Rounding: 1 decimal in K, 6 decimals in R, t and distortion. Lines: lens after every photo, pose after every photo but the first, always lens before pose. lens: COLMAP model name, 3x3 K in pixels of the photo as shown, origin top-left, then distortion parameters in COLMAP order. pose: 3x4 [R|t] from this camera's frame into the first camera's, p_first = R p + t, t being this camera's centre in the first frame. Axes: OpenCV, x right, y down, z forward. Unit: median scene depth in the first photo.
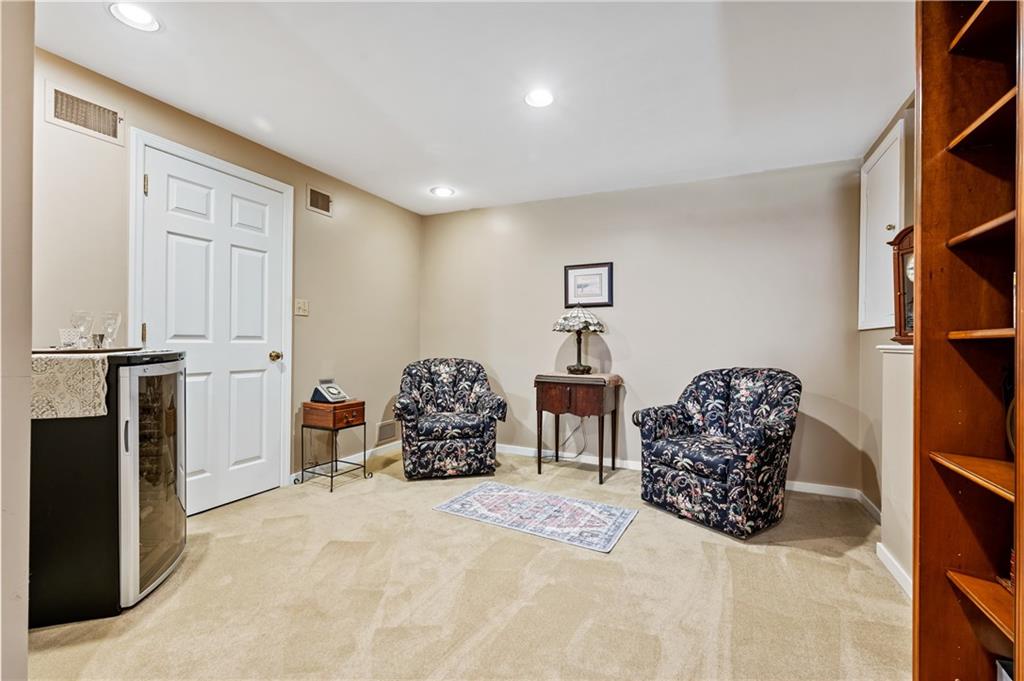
lens RADIAL K [[443.4, 0, 511.6], [0, 443.4, 340.5], [0, 0, 1]] dist [0.002179, 0.000660]
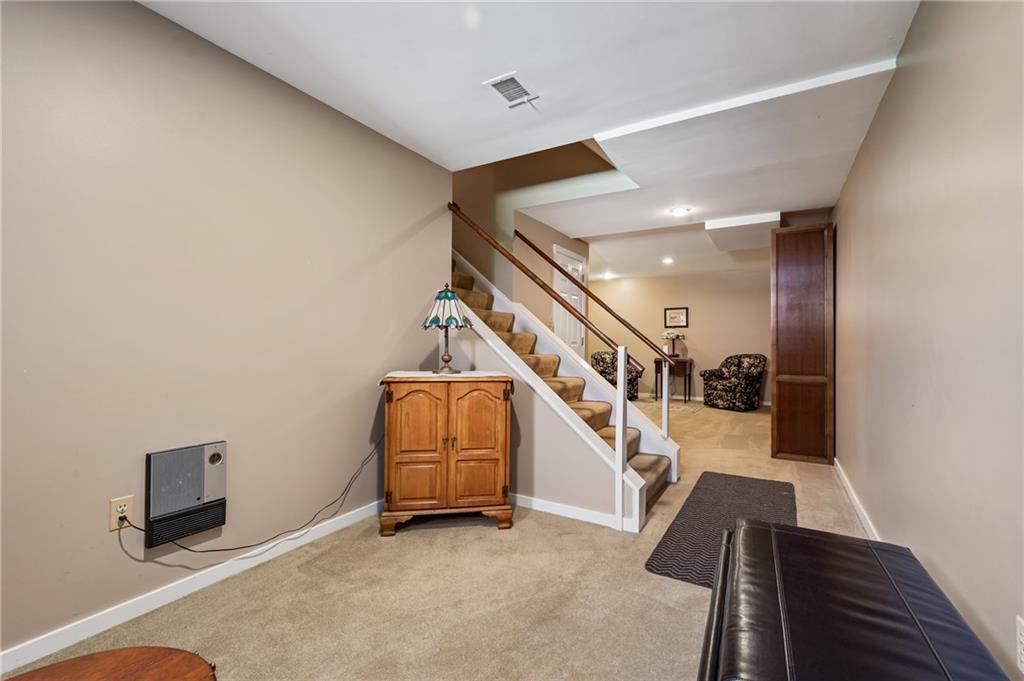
lens RADIAL K [[443.4, 0, 511.2], [0, 443.4, 341.9], [0, 0, 1]] dist [0.002179, 0.000660]
pose [[0.995150, -0.002583, -0.098337, -0.529719], [0.002326, 0.999994, -0.002730, -0.001789], [0.098343, 0.002488, 0.995149, -1.569842]]
